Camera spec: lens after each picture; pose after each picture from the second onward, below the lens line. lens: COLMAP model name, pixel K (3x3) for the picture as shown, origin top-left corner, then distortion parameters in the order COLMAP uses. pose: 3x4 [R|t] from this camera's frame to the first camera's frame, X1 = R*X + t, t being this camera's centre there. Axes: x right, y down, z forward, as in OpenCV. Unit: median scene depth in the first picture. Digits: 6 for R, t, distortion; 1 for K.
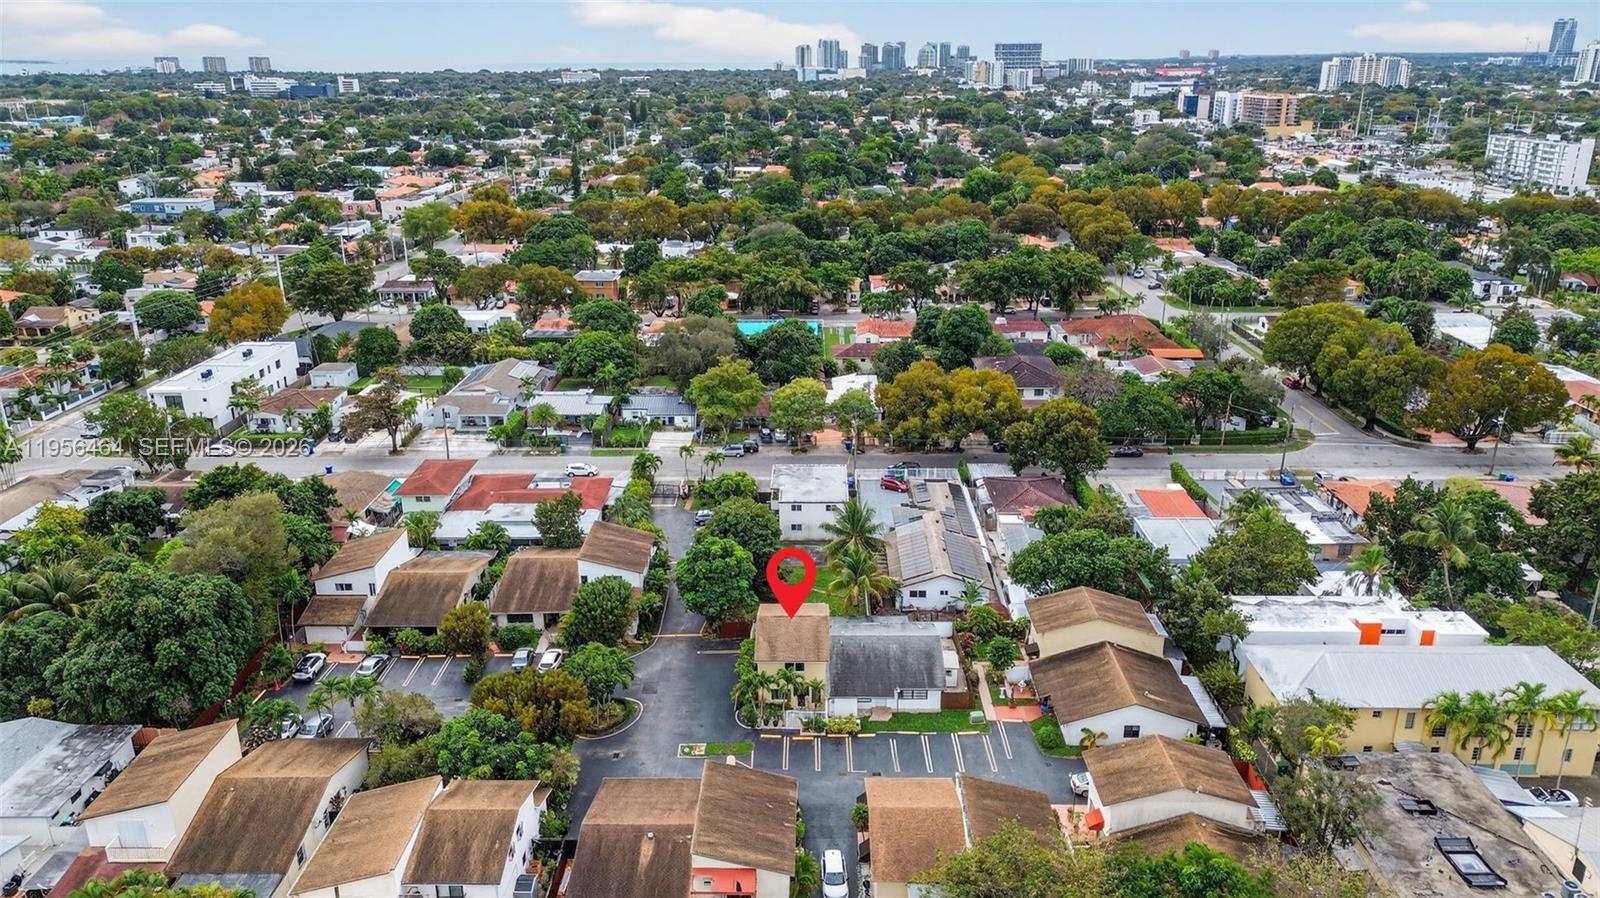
lens RADIAL K [[1148.5, 0, 800.0], [0, 1148.5, 449.0], [0, 0, 1]] dist [0.007638, -0.000022]
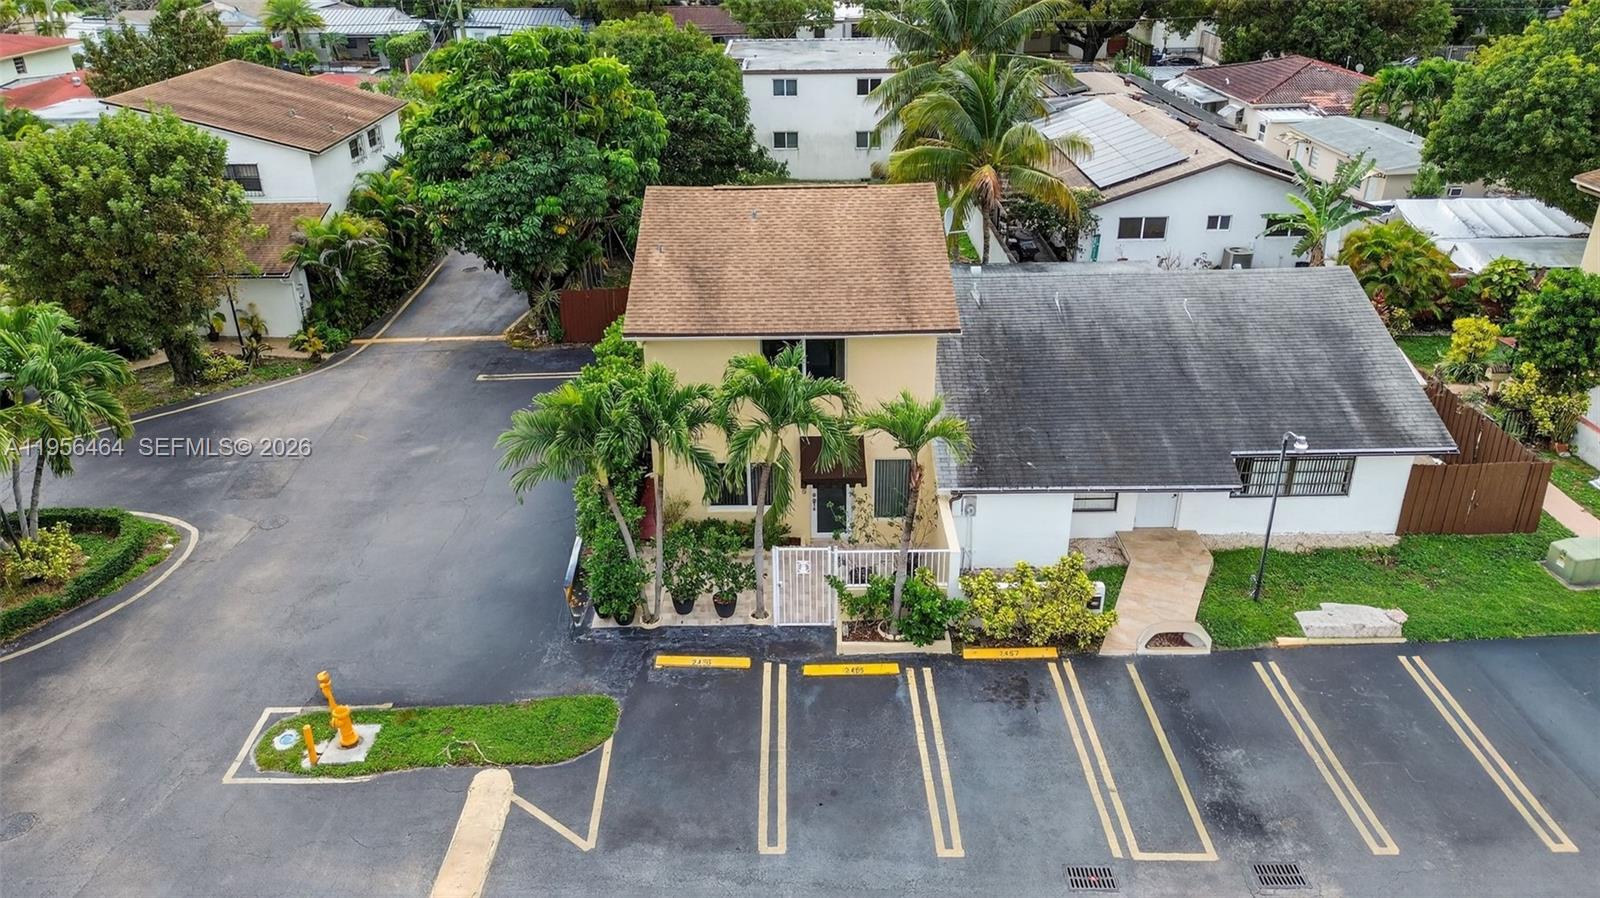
lens RADIAL K [[1148.5, 0, 800.0], [0, 1148.5, 449.0], [0, 0, 1]] dist [0.007638, -0.000022]
pose [[0.999711, -0.016949, 0.017073, -0.009348], [0.015026, 0.994138, 0.107072, 0.181820], [-0.018787, -0.106785, 0.994105, 0.766830]]
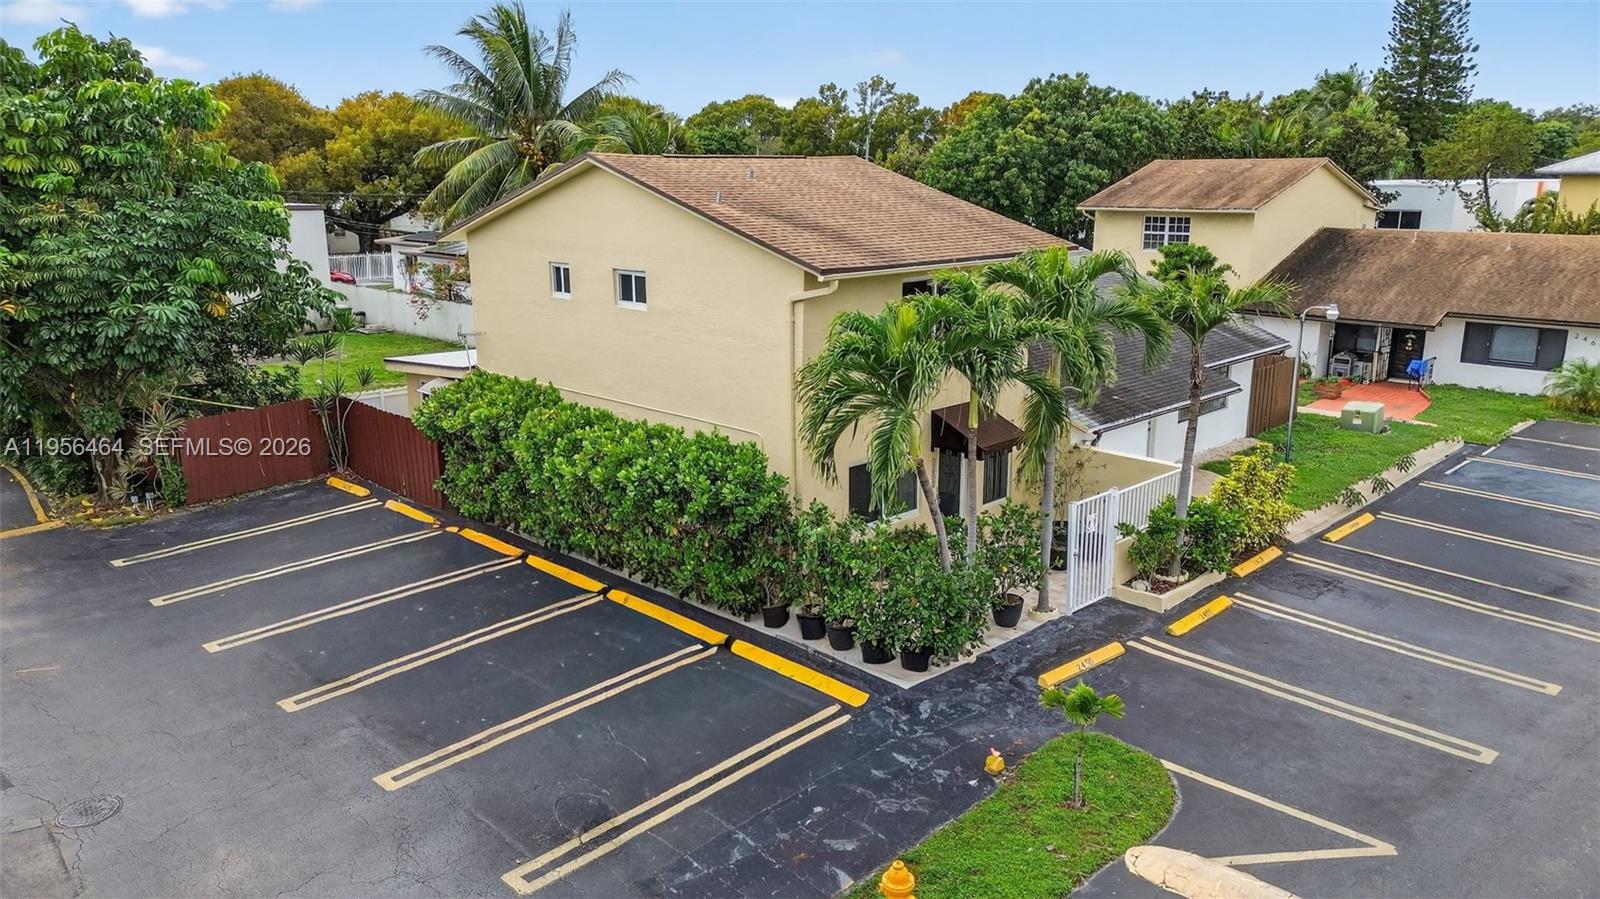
lens RADIAL K [[1148.5, 0, 800.0], [0, 1148.5, 449.5], [0, 0, 1]] dist [0.007638, -0.000022]
pose [[0.693070, -0.166304, 0.701425, -0.150002], [0.241267, 0.970423, -0.008311, 0.206561], [-0.679297, 0.174990, 0.712695, 0.880734]]
